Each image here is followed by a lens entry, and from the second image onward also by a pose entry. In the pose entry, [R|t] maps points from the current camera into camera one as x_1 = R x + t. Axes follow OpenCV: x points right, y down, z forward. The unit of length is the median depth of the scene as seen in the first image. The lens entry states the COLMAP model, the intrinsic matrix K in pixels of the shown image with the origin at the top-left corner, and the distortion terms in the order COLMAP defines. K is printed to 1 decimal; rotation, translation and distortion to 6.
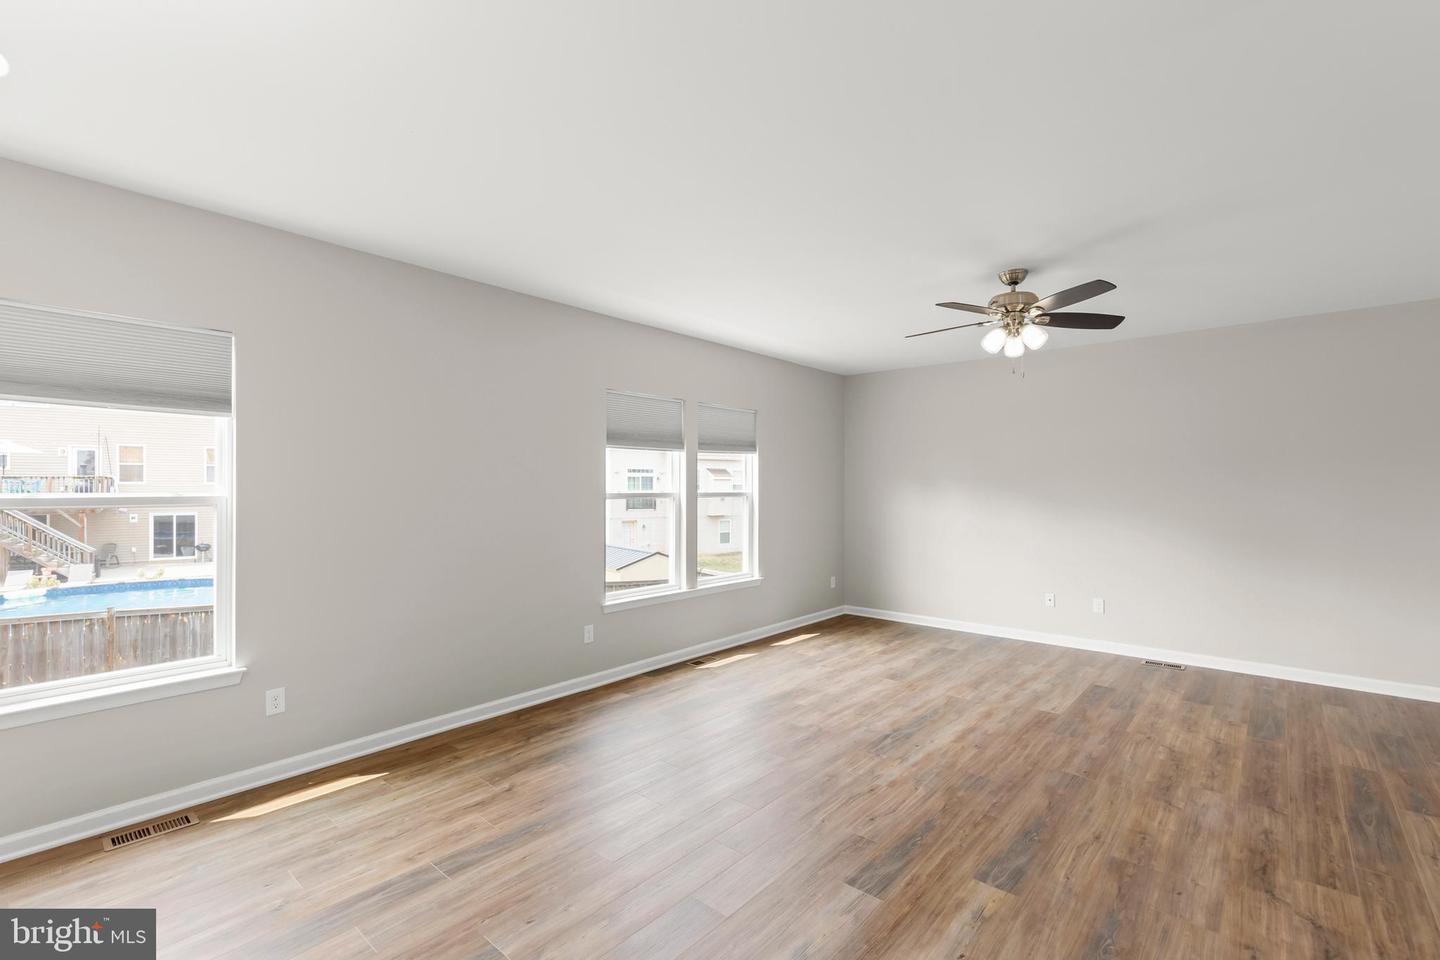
lens RADIAL K [[638.8, 0, 721.0], [0, 638.8, 485.7], [0, 0, 1]] dist [0.027202, -0.000078]
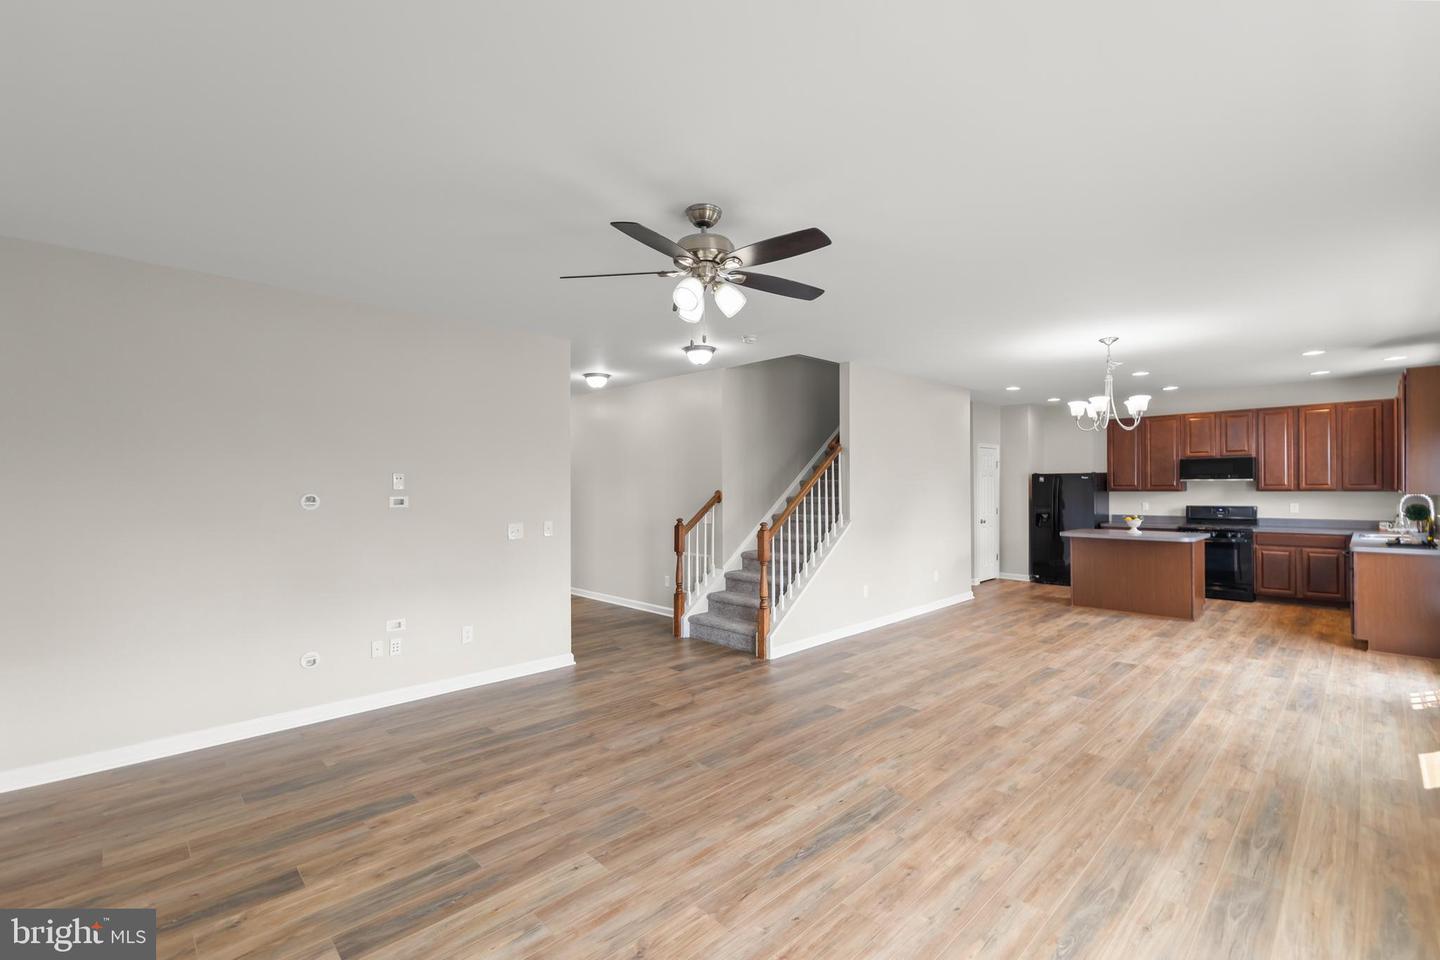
lens RADIAL K [[638.8, 0, 719.7], [0, 638.8, 482.5], [0, 0, 1]] dist [0.027202, -0.000078]
pose [[-0.997019, 0.003297, 0.077092, 0.415432], [0.002486, 0.999940, -0.010622, 0.002373], [-0.077122, -0.010399, -0.996967, 1.936149]]
